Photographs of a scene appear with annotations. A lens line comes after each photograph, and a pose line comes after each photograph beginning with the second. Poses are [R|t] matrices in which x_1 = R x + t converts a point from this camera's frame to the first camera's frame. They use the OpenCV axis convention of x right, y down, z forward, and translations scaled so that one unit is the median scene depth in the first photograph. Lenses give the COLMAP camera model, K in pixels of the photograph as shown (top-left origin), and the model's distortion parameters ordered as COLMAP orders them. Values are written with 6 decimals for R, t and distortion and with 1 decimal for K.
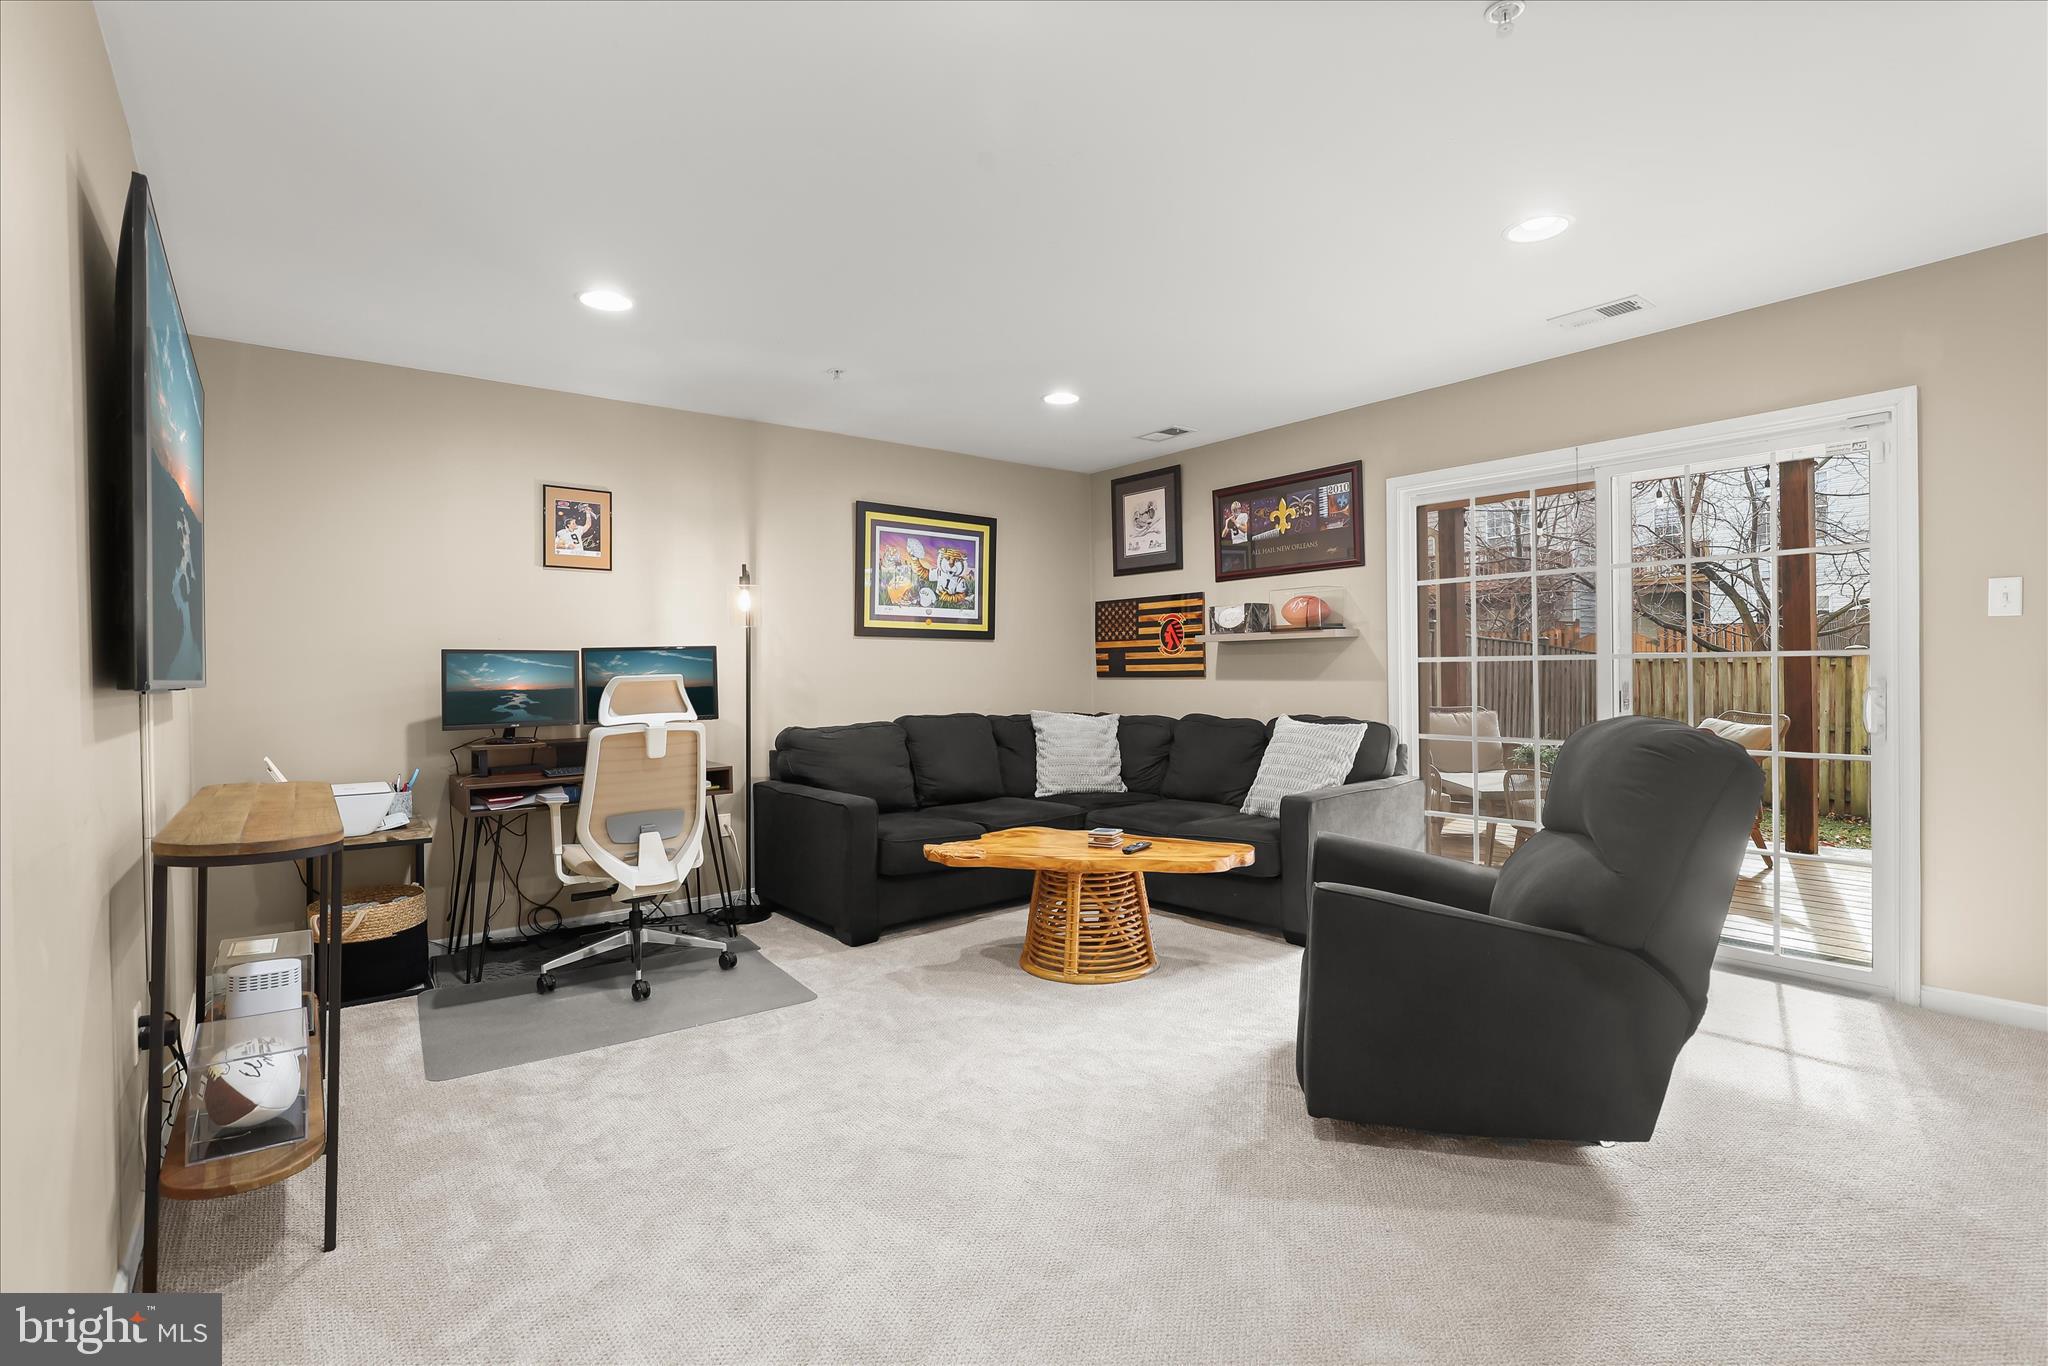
lens RADIAL K [[965.0, 0, 1027.7], [0, 965.0, 678.7], [0, 0, 1]] dist [-0.015378, 0.003193]
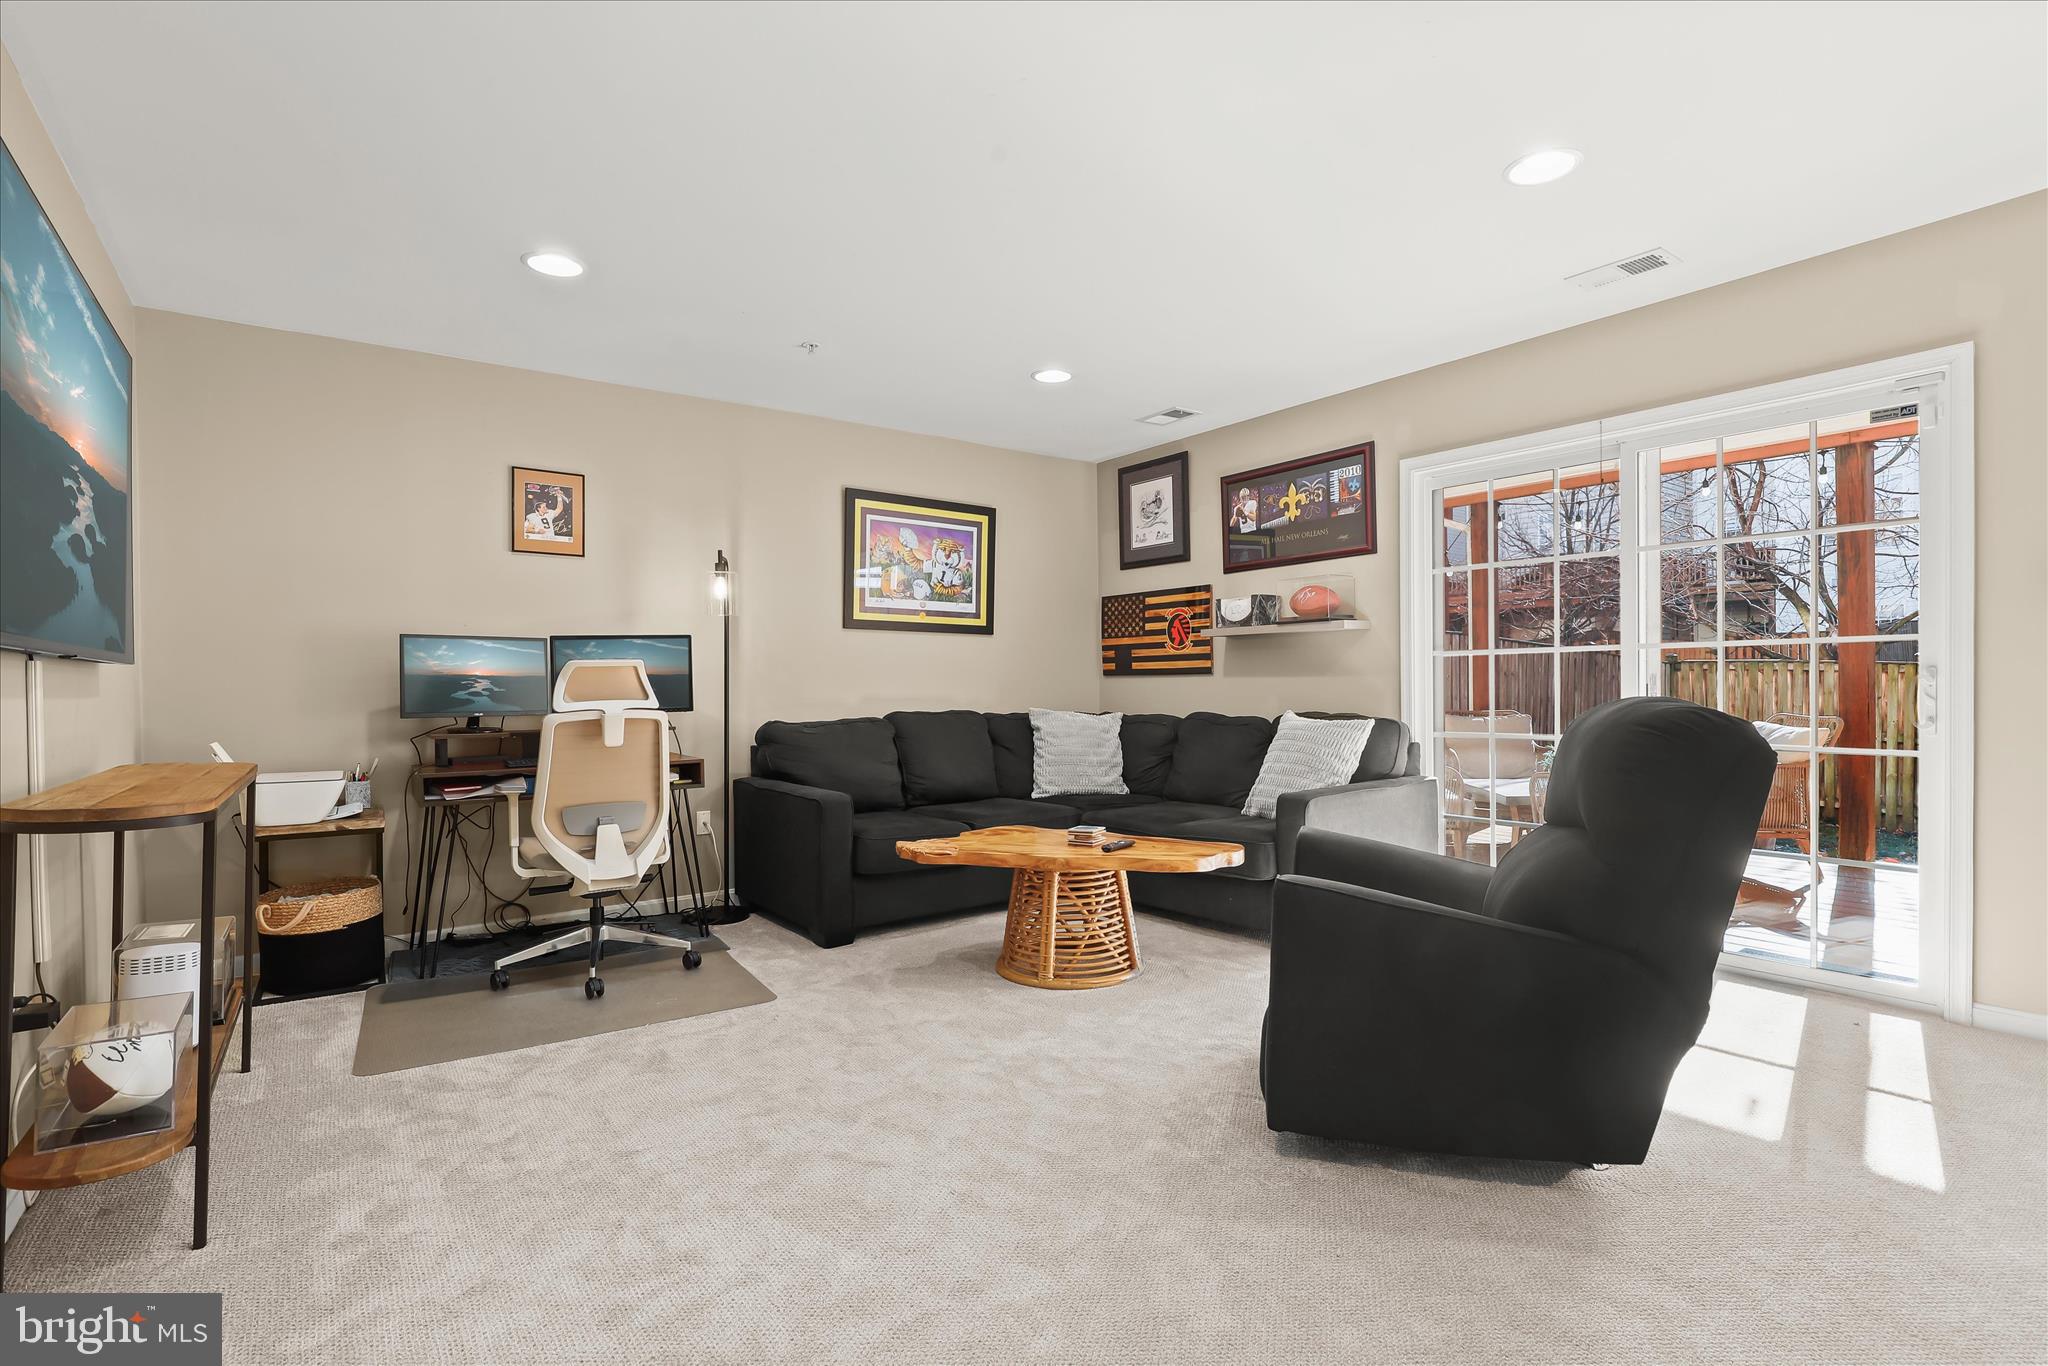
lens RADIAL K [[965.0, 0, 1064.1], [0, 965.0, 709.4], [0, 0, 1]] dist [-0.015378, 0.003193]
pose [[0.999425, 0.004959, -0.033535, 0.094814], [-0.004728, 0.999964, 0.006979, 0.036829], [0.033569, -0.006817, 0.999413, 0.060021]]
